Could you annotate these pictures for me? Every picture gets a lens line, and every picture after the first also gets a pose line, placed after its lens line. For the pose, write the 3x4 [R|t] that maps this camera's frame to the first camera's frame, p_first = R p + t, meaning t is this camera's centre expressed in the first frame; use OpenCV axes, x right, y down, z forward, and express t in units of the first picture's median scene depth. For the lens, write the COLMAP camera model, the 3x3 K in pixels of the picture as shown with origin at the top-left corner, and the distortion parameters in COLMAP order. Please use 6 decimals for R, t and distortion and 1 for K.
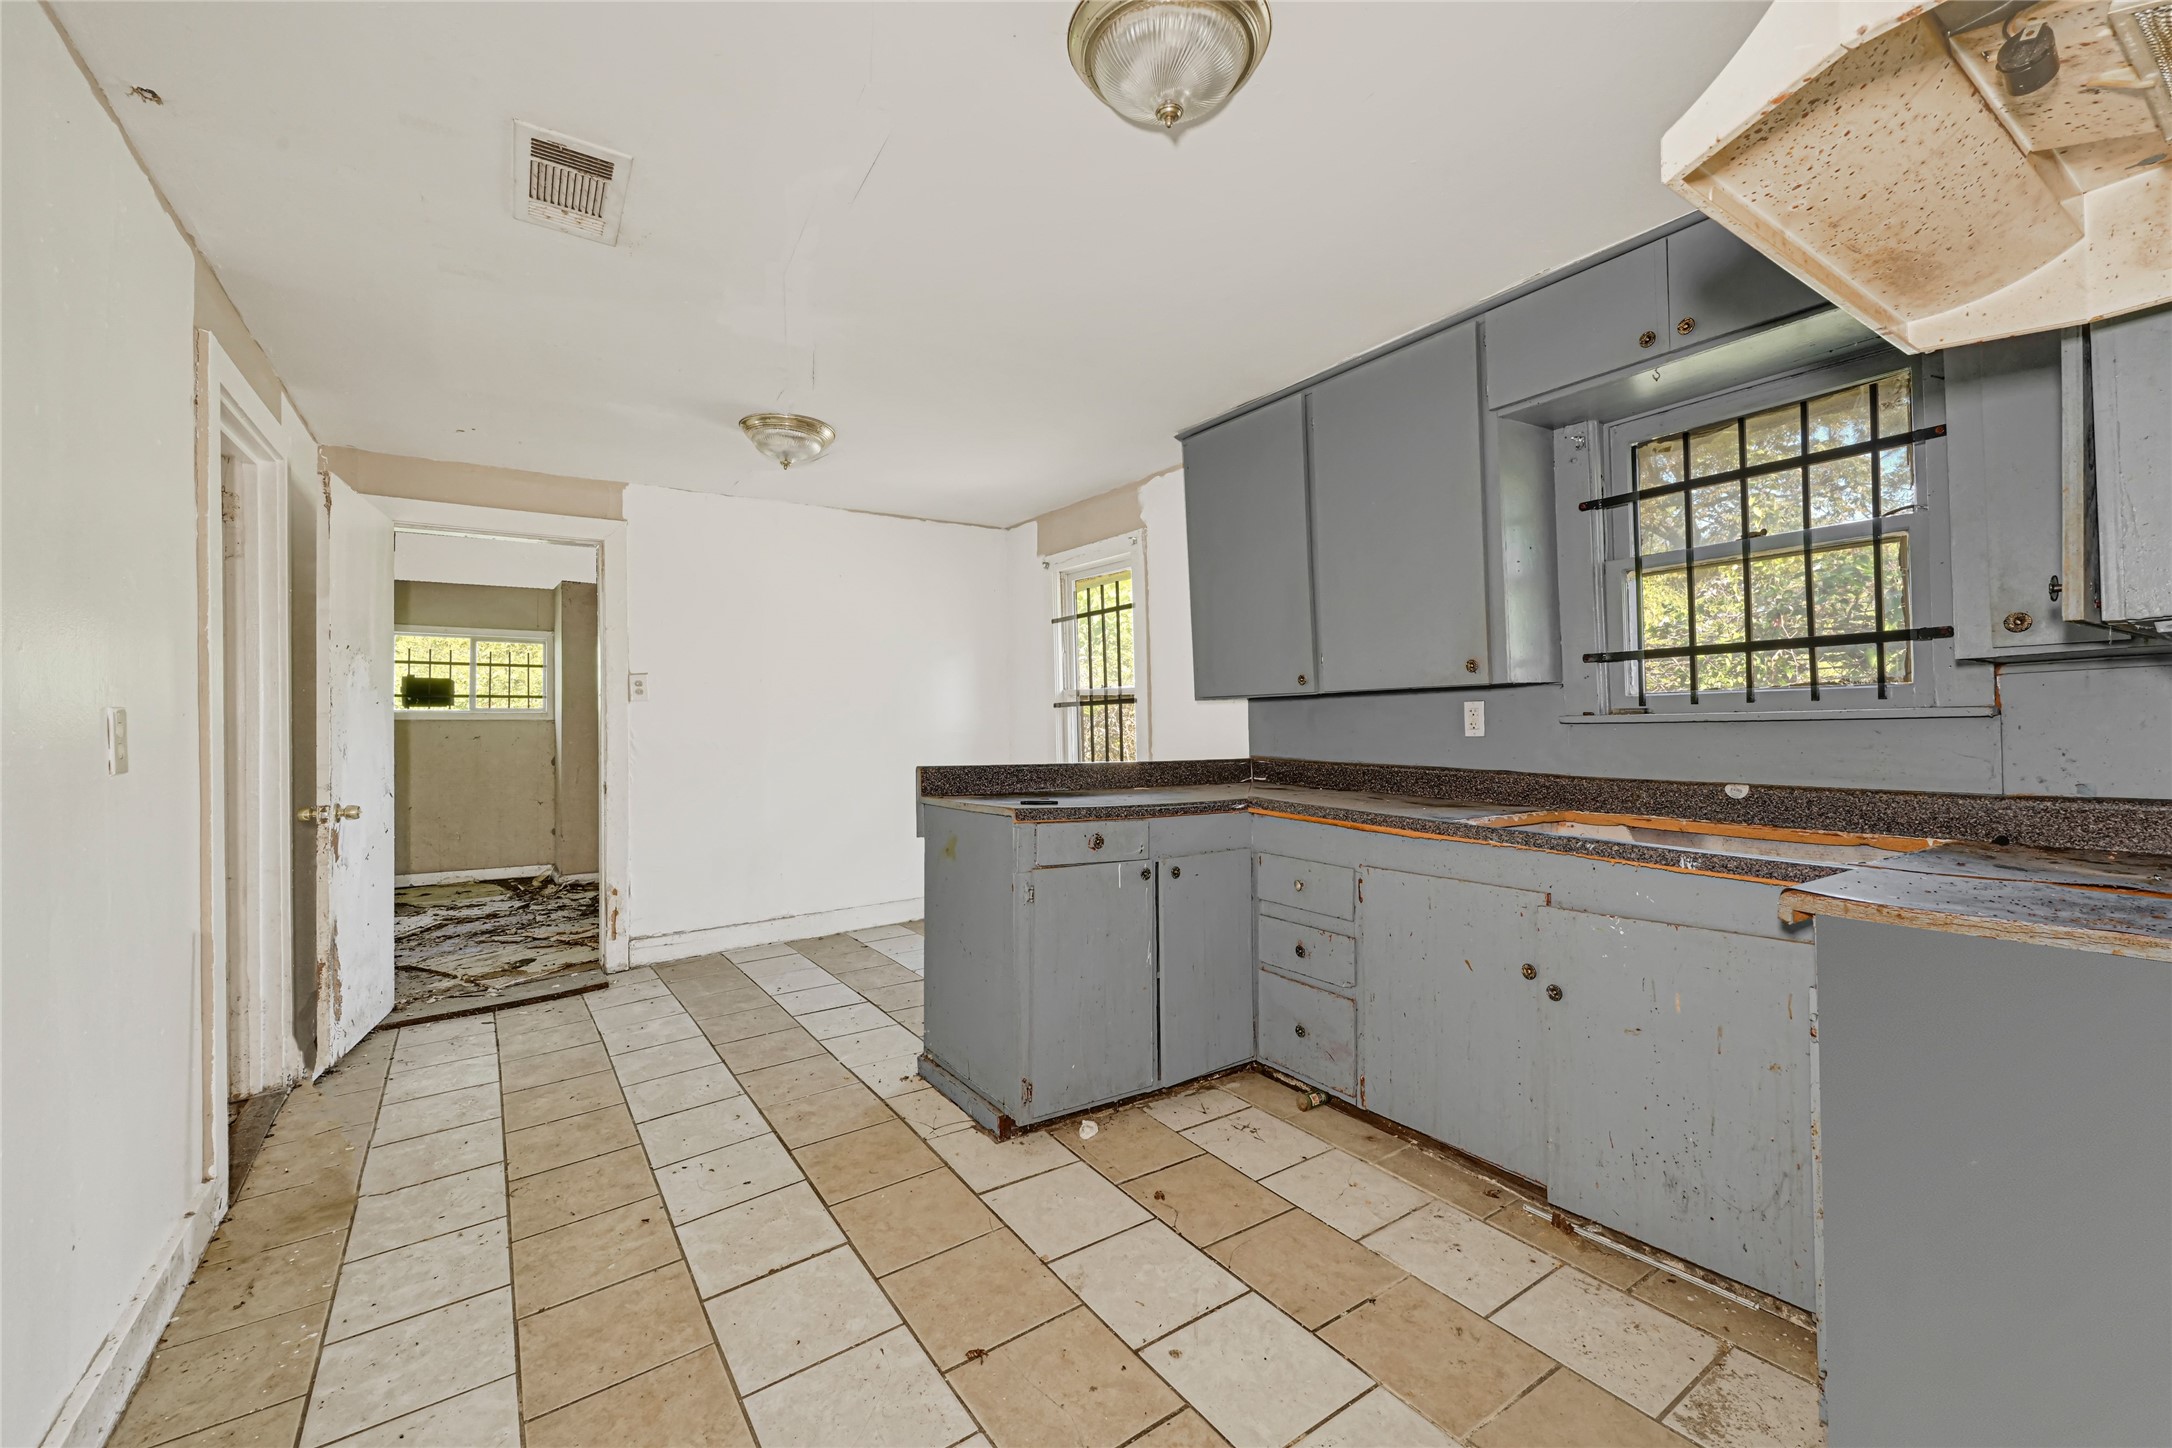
lens RADIAL K [[873.2, 0, 1087.9], [0, 873.2, 728.5], [0, 0, 1]] dist [-0.008830, 0.000488]
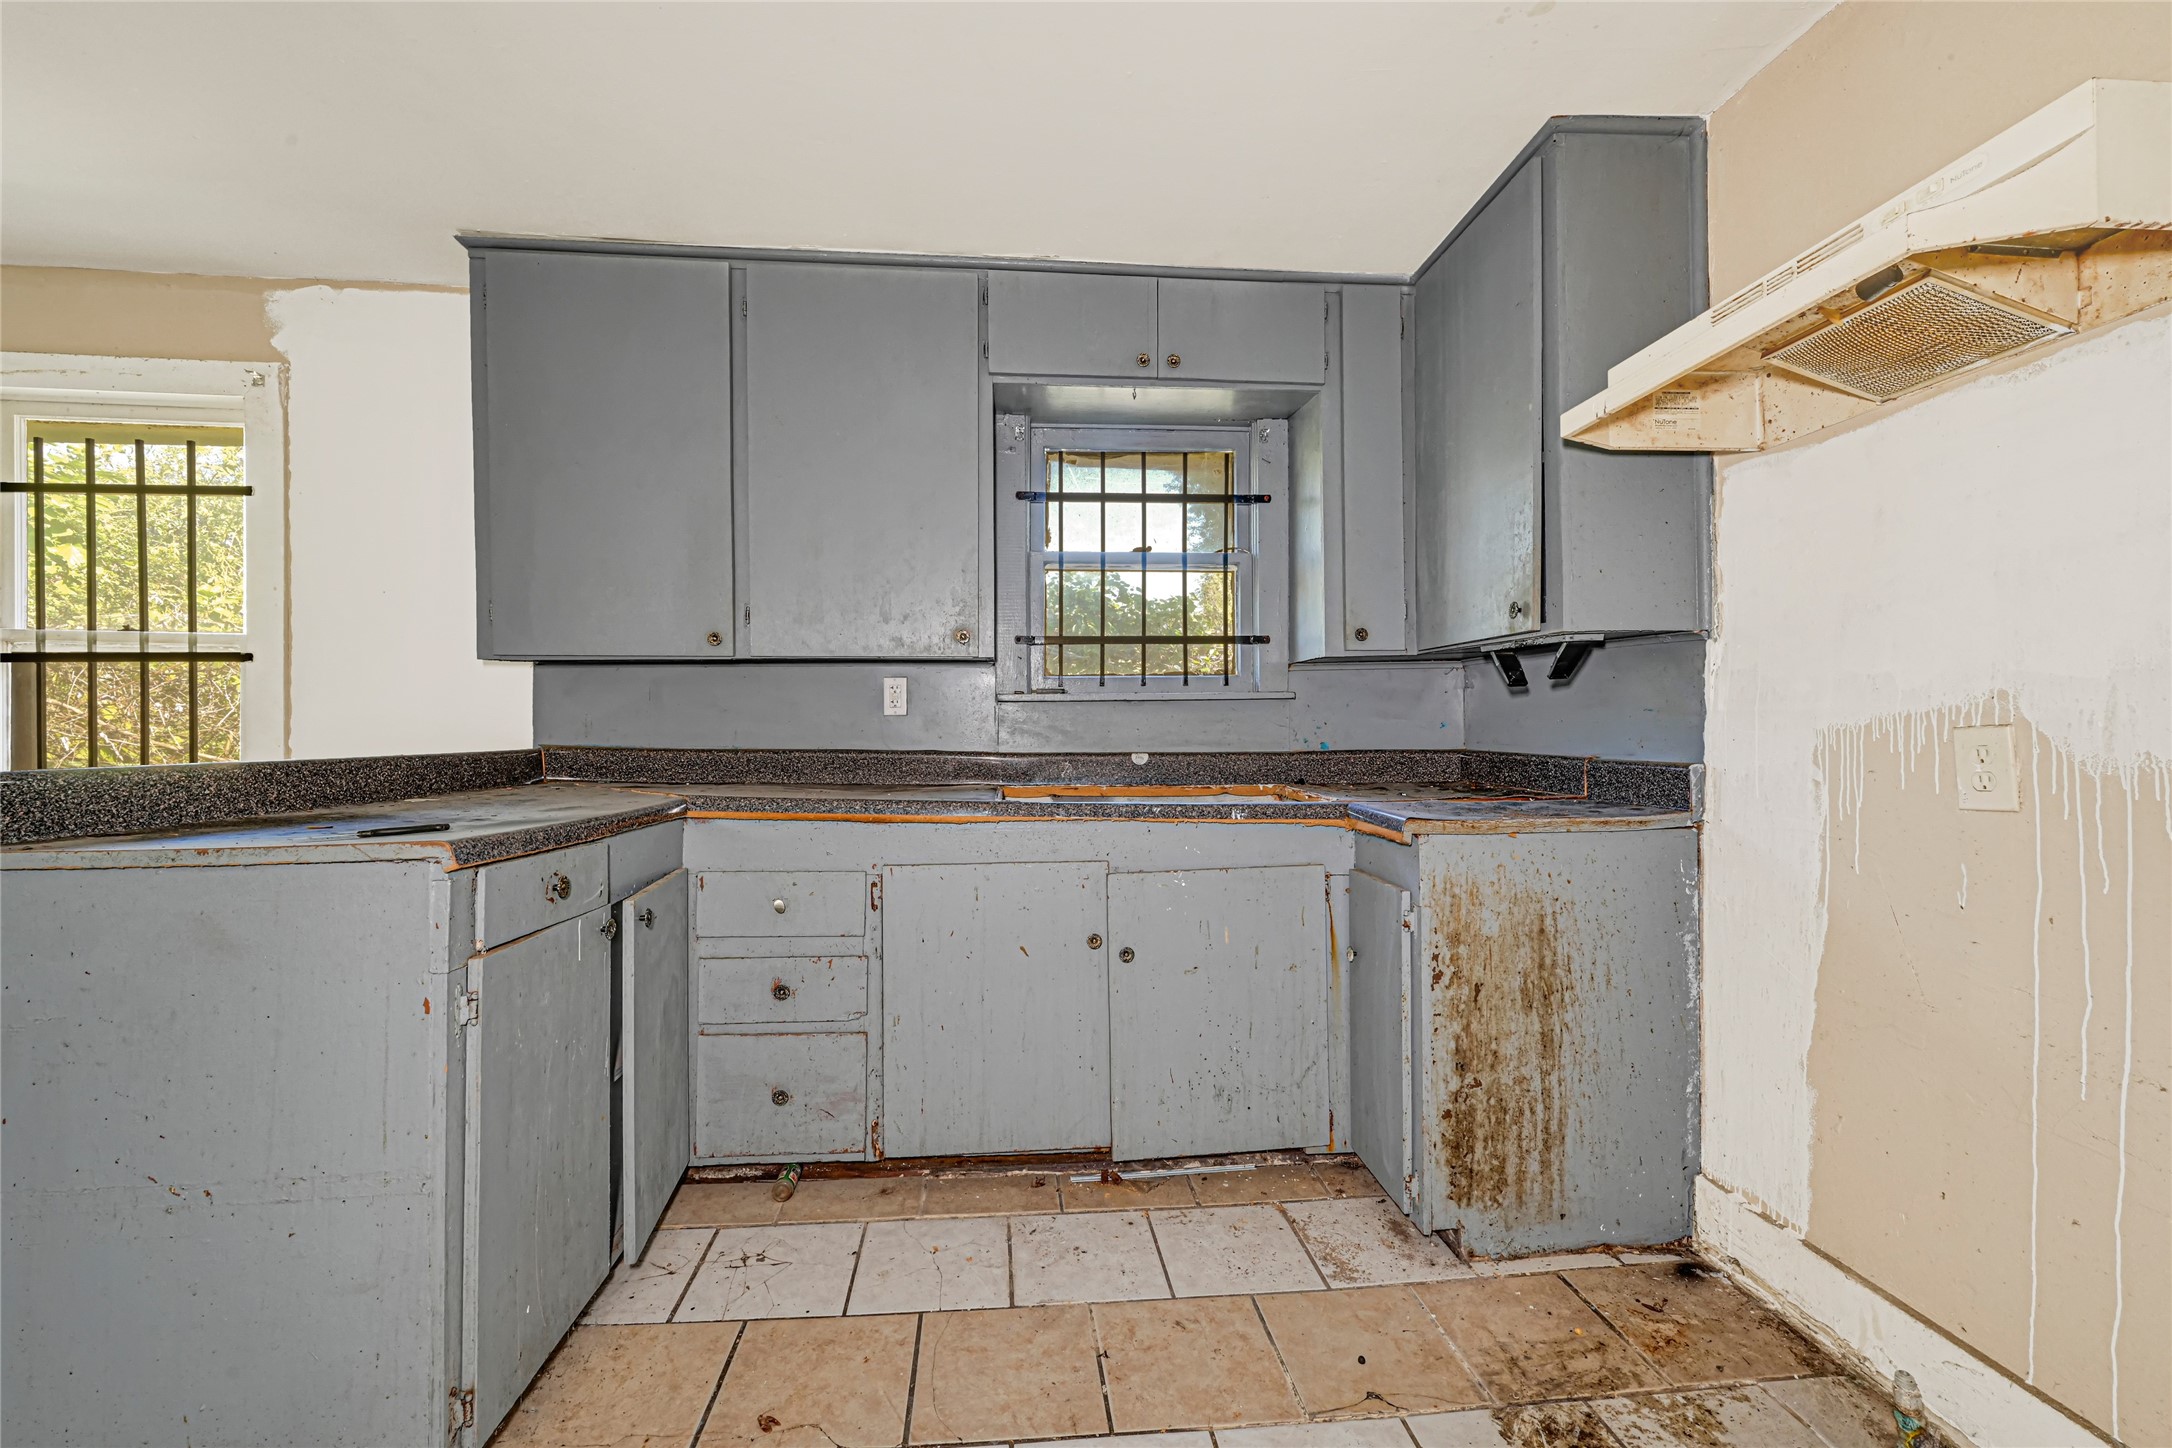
lens RADIAL K [[873.2, 0, 1080.7], [0, 873.2, 718.1], [0, 0, 1]] dist [-0.008830, 0.000488]
pose [[0.484819, 0.006099, 0.874593, -0.324788], [-0.001770, 0.999980, -0.005992, 0.021324], [-0.874613, 0.001357, 0.484820, 0.437175]]
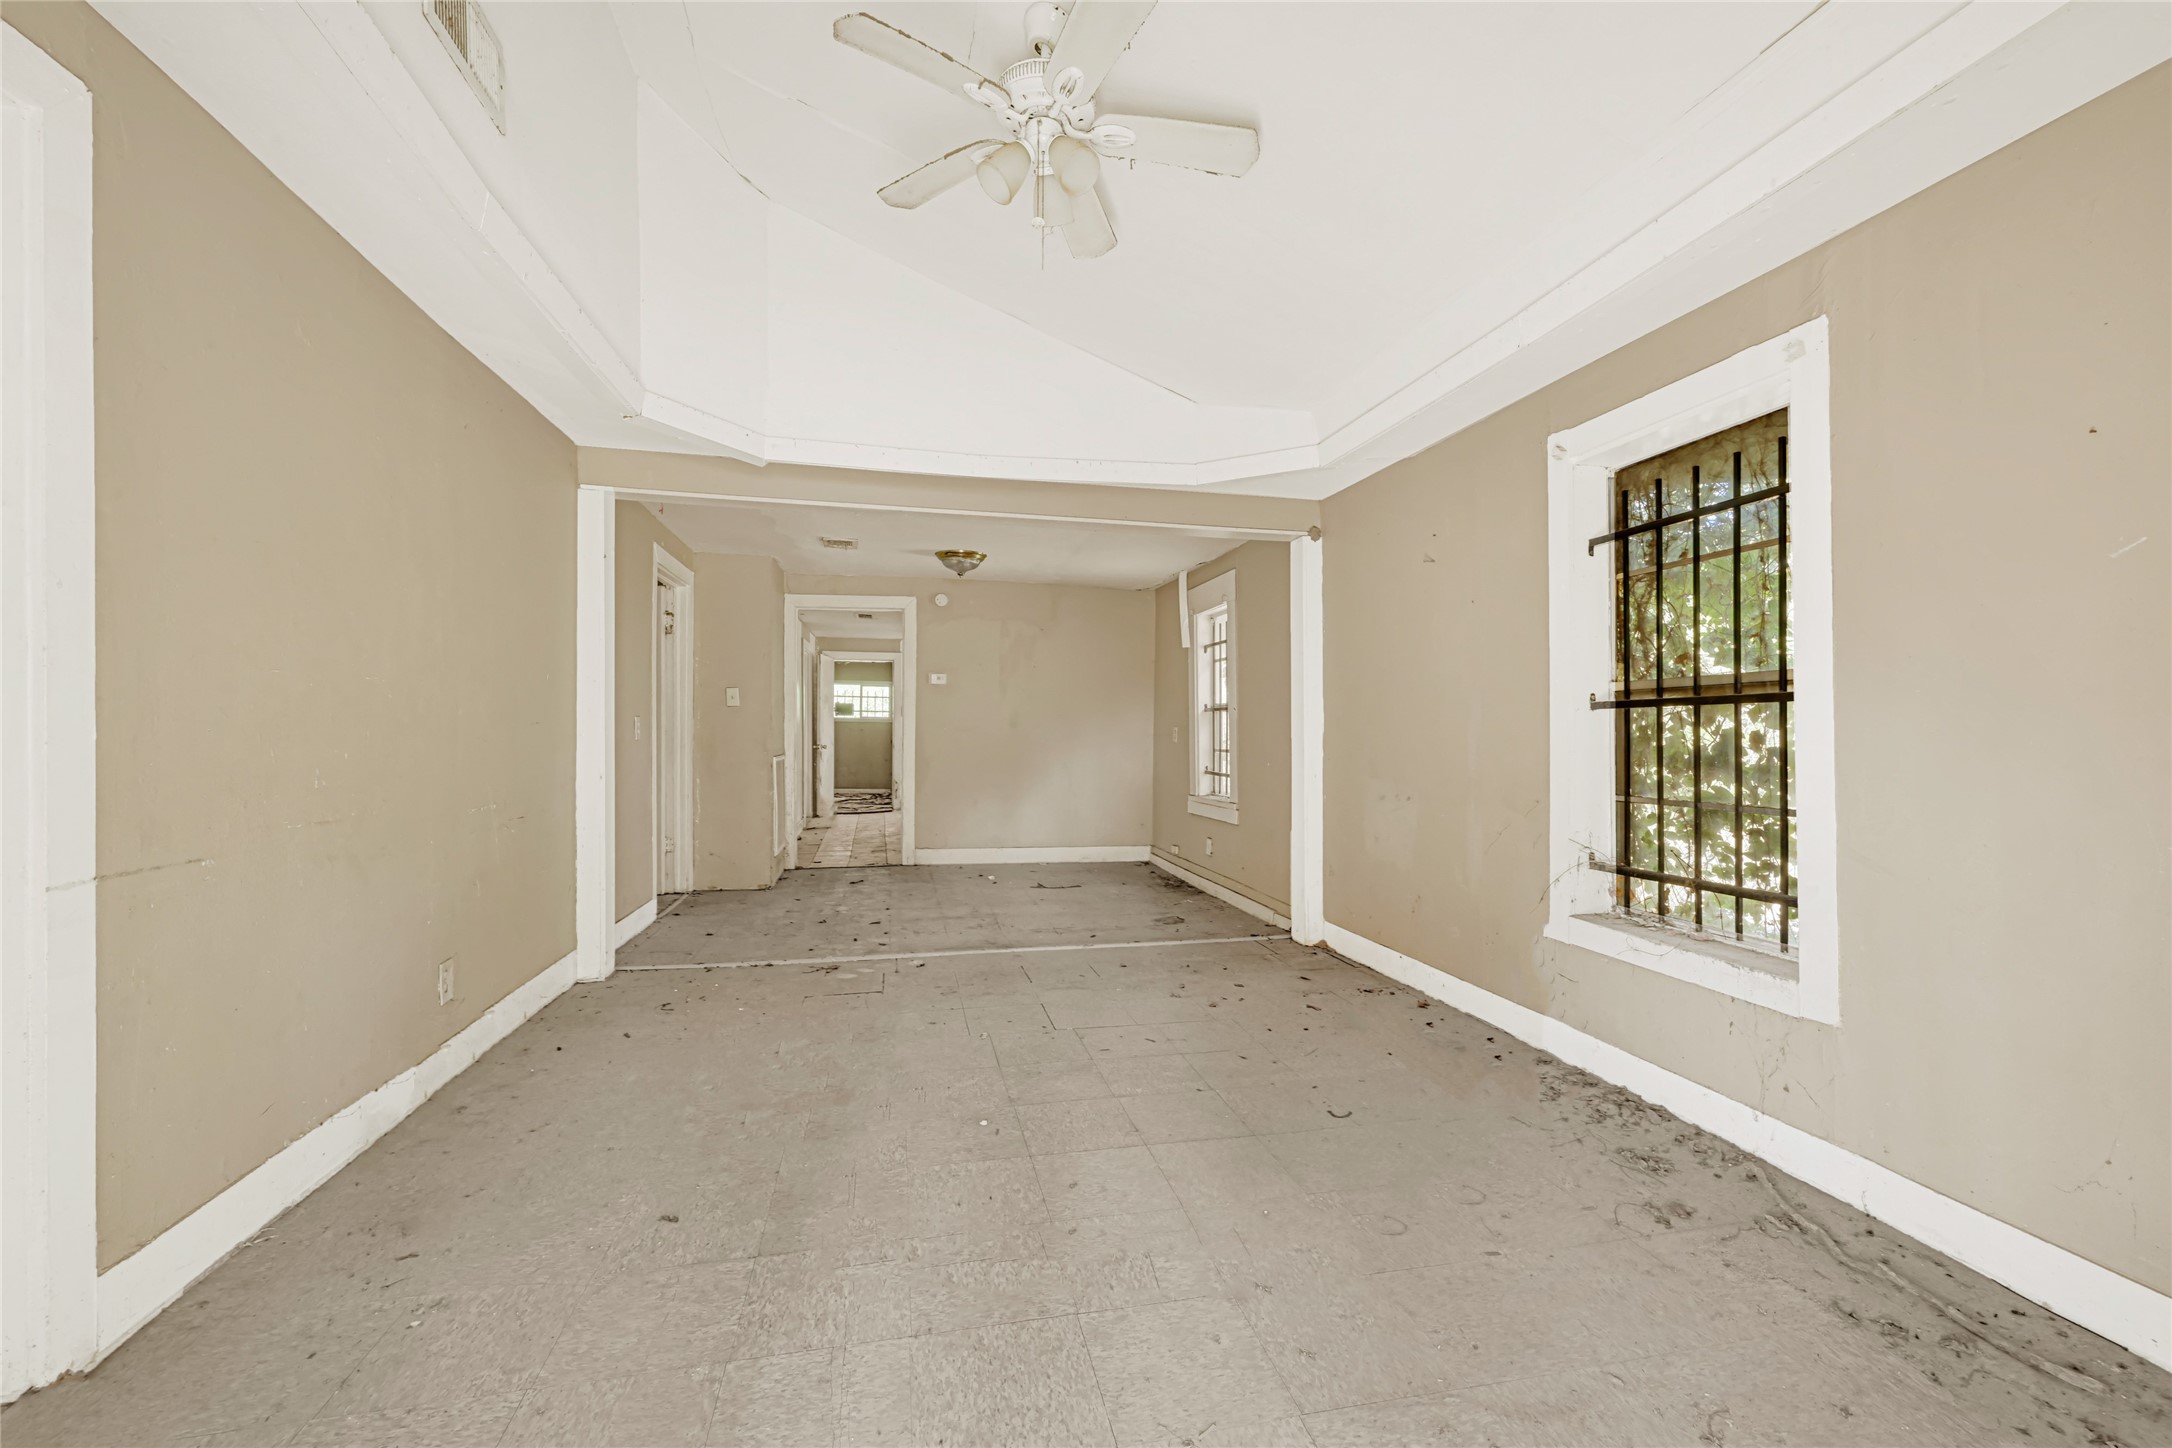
lens RADIAL K [[873.2, 0, 1083.0], [0, 873.2, 721.1], [0, 0, 1]] dist [-0.008830, 0.000488]
pose [[0.924794, -0.011388, -0.380298, 0.447111], [0.010598, 0.999935, -0.004171, 0.003066], [0.380321, -0.000173, 0.924855, -0.569531]]
